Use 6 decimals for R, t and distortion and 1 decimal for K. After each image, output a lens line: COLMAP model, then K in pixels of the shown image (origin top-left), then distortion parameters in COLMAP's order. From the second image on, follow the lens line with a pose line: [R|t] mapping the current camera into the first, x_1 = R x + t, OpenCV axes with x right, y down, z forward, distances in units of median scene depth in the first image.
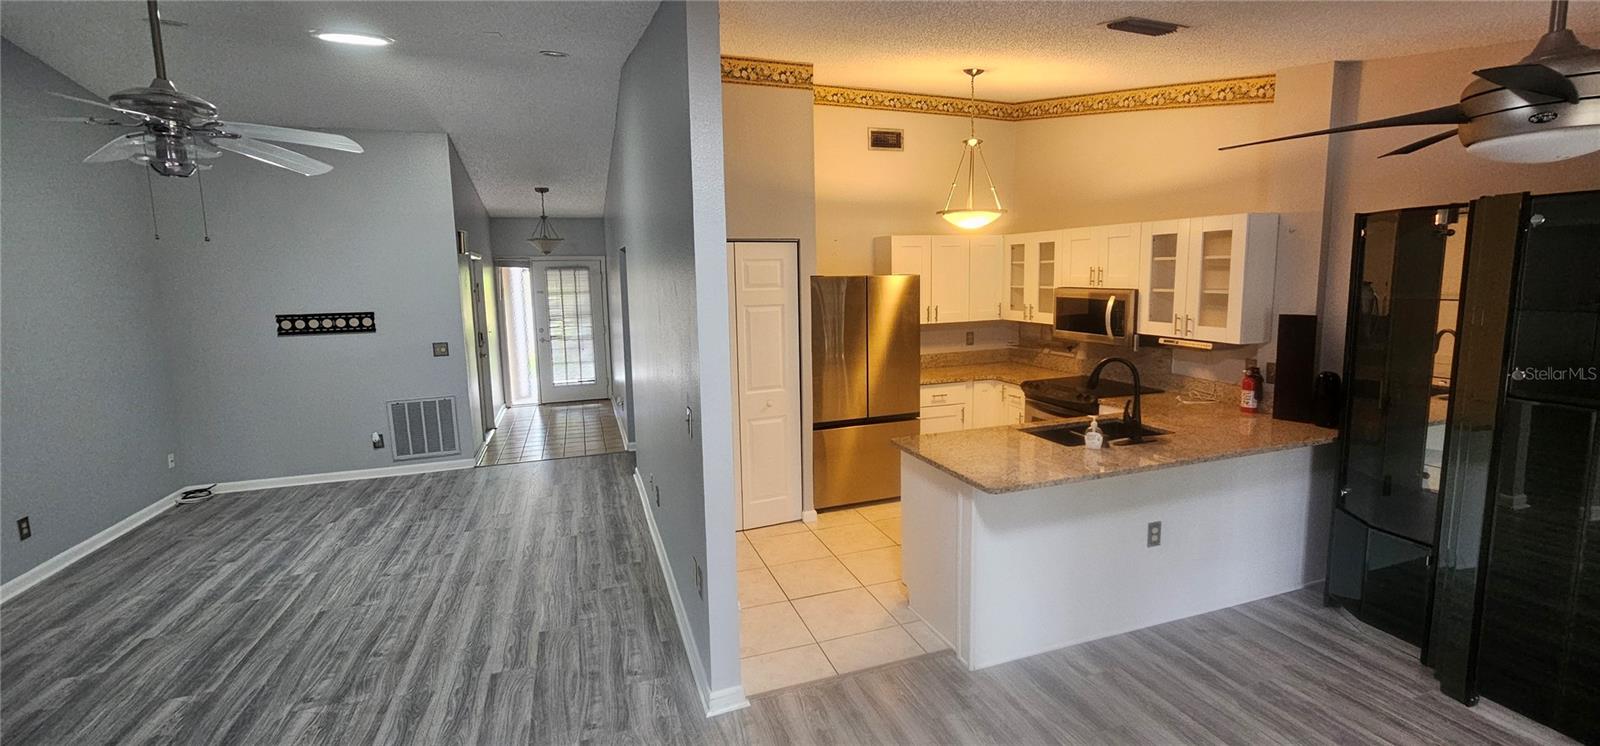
lens RADIAL K [[656.0, 0, 806.7], [0, 656.0, 358.1], [0, 0, 1]] dist [-0.003915, 0.000599]
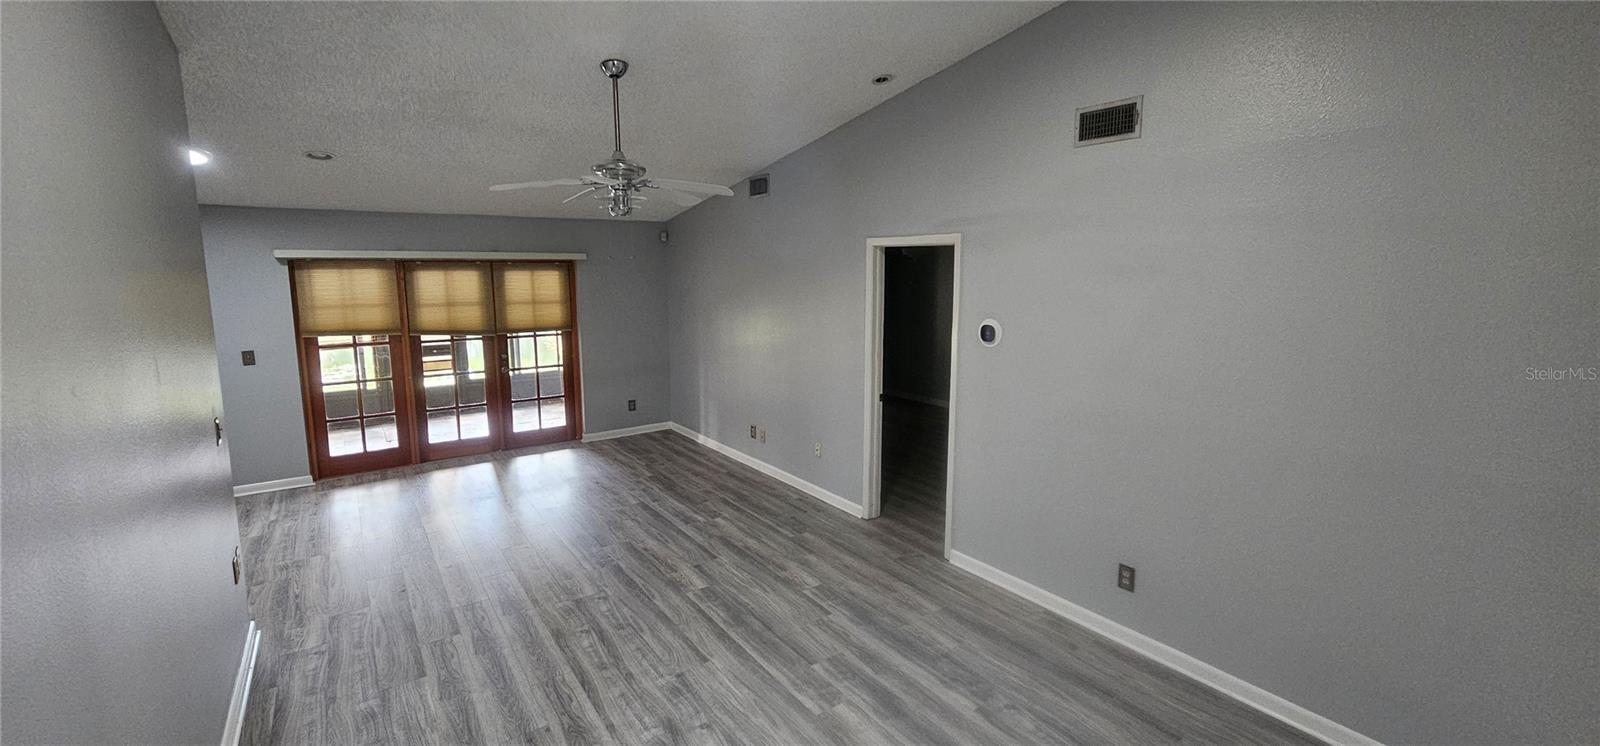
lens RADIAL K [[656.0, 0, 801.7], [0, 656.0, 352.2], [0, 0, 1]] dist [-0.003915, 0.000599]
pose [[-0.961391, 0.057397, -0.269135, -0.580273], [-0.015051, 0.965575, 0.259688, -0.228437], [0.274776, 0.253713, -0.927431, 1.575347]]
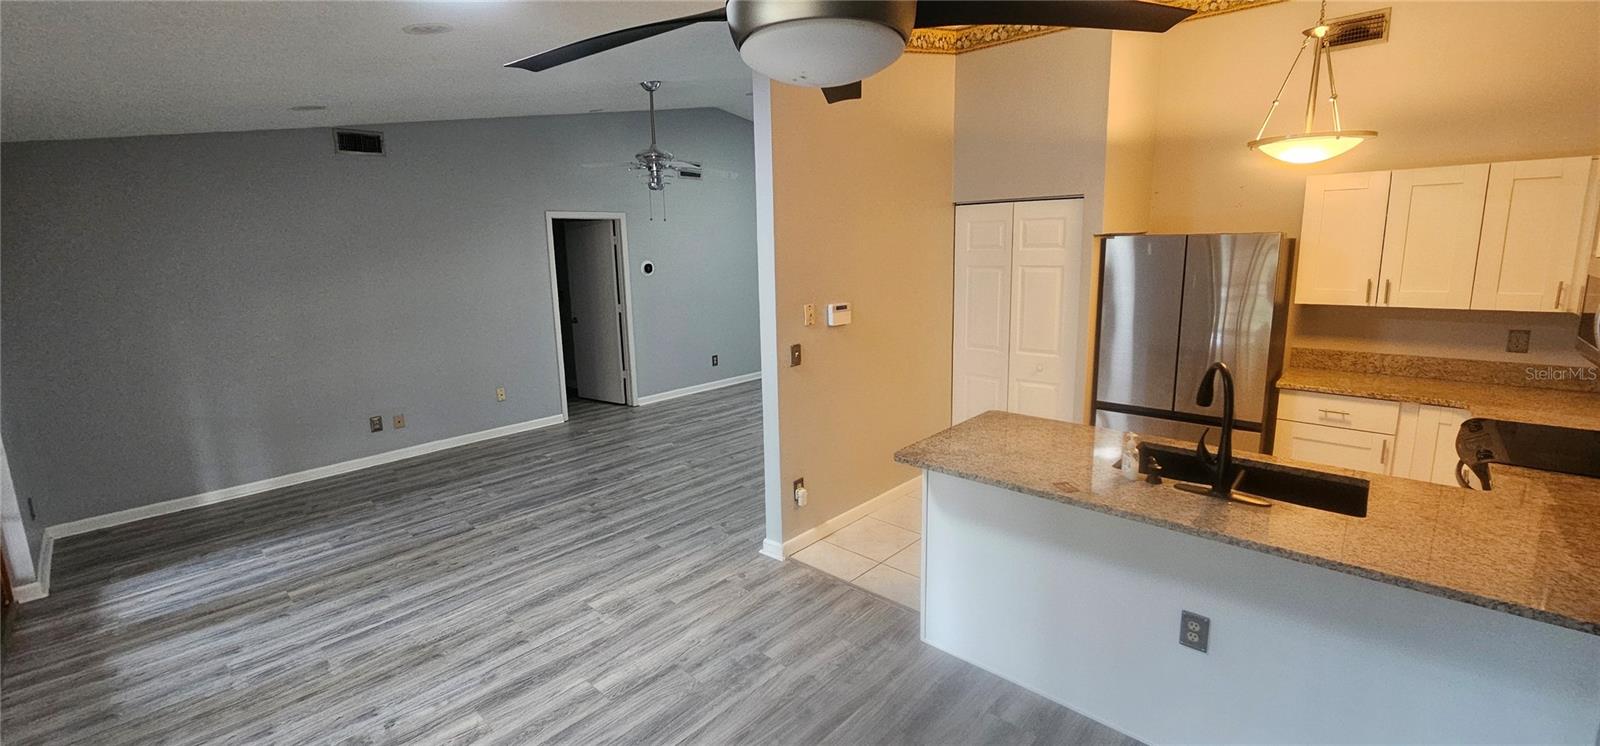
lens RADIAL K [[656.0, 0, 806.5], [0, 656.0, 356.9], [0, 0, 1]] dist [-0.003915, 0.000599]
pose [[0.469555, 0.161520, -0.868003, 0.708634], [-0.100839, 0.986502, 0.129021, -0.042848], [0.877126, 0.026946, 0.479504, 0.264191]]
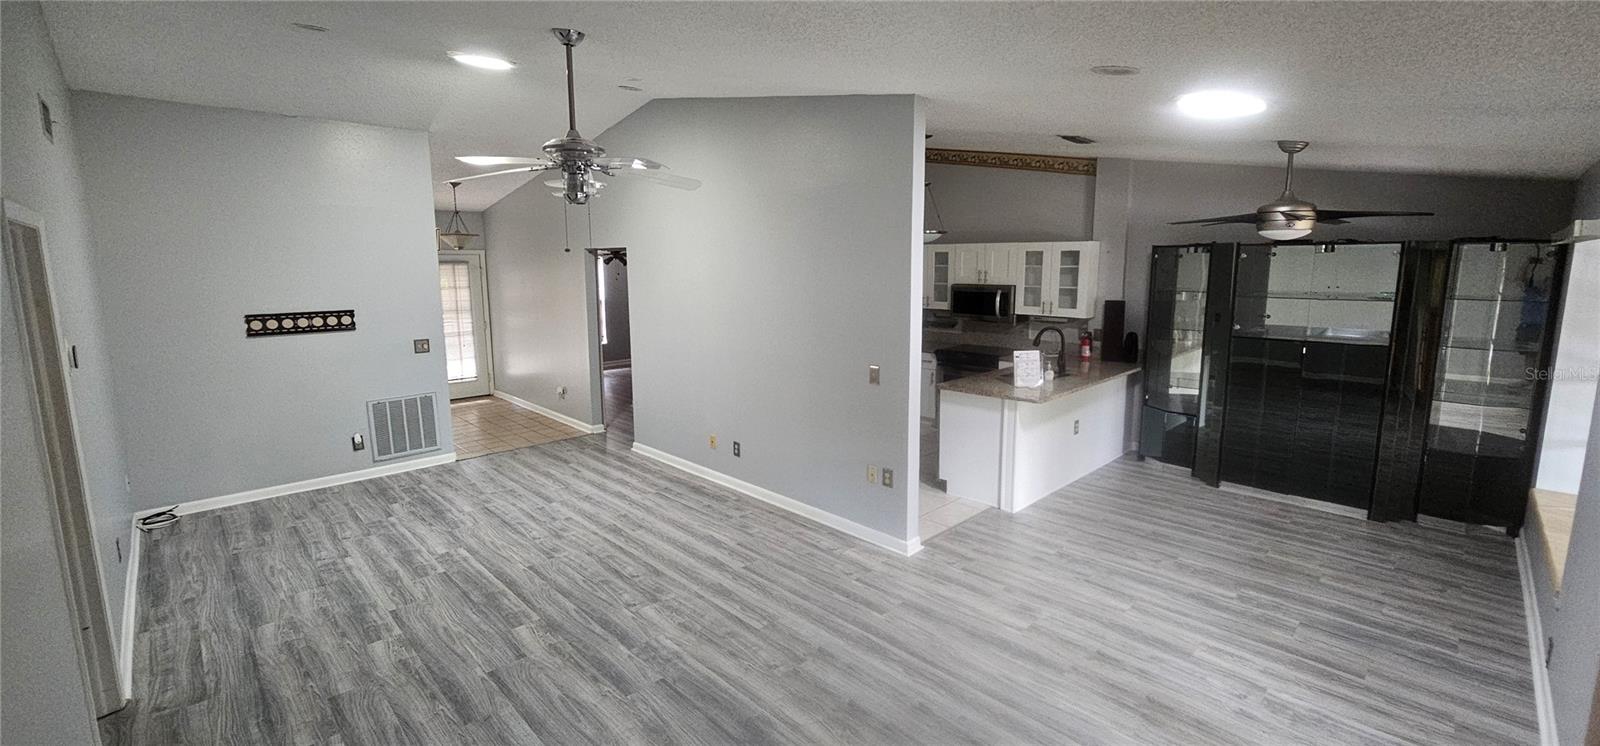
lens RADIAL K [[656.0, 0, 801.5], [0, 656.0, 359.7], [0, 0, 1]] dist [-0.003915, 0.000599]
pose [[0.909085, -0.049343, 0.413678, -0.683931], [0.043207, 0.998773, 0.024181, 0.012459], [-0.414364, -0.004109, 0.910102, -0.230195]]
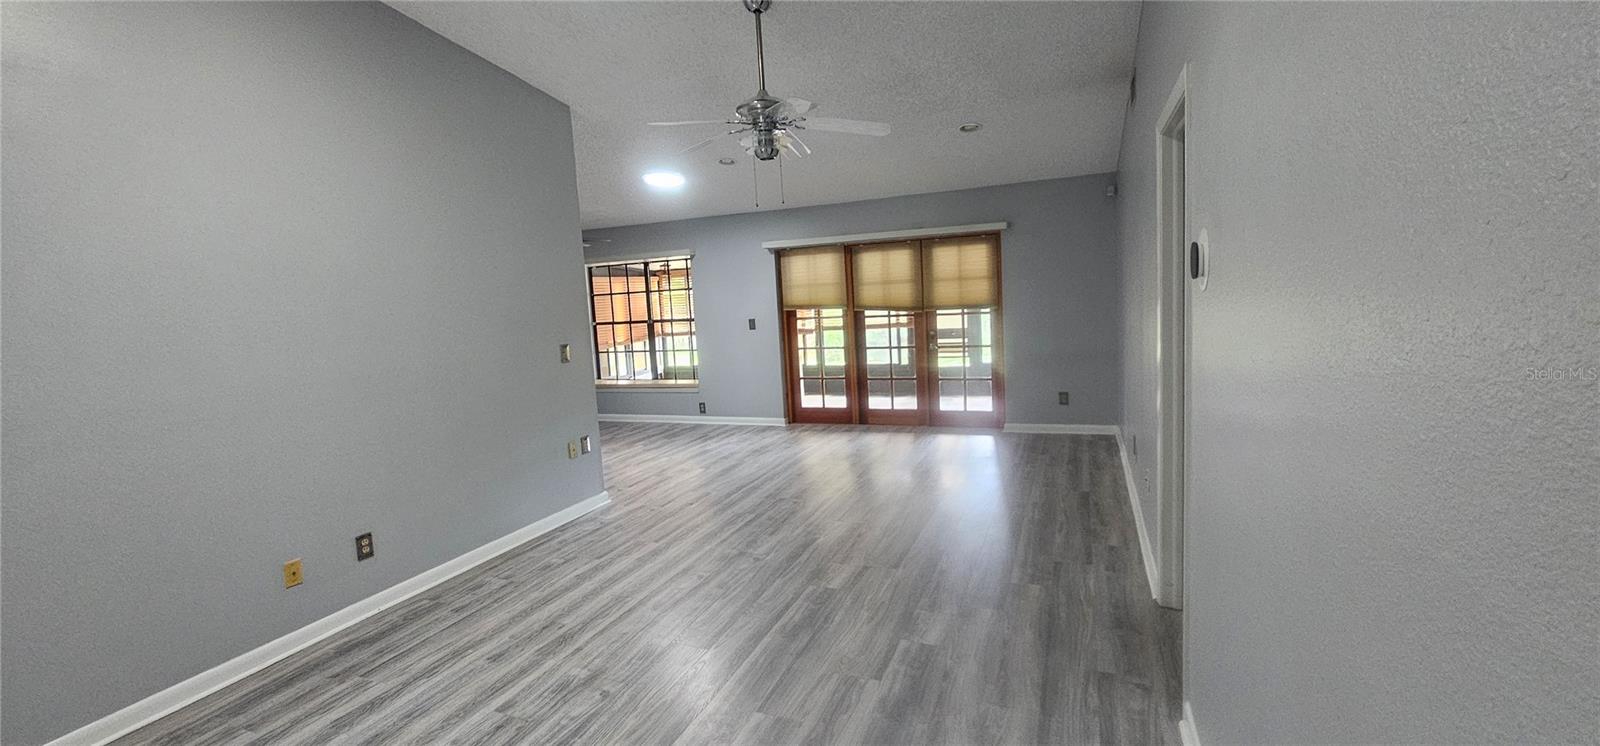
lens RADIAL K [[656.0, 0, 813.0], [0, 656.0, 372.1], [0, 0, 1]] dist [-0.003915, 0.000599]
pose [[-0.745125, -0.019827, 0.666630, -1.209698], [0.155380, 0.966890, 0.202435, -0.062904], [-0.648571, 0.254420, -0.717374, 1.249756]]
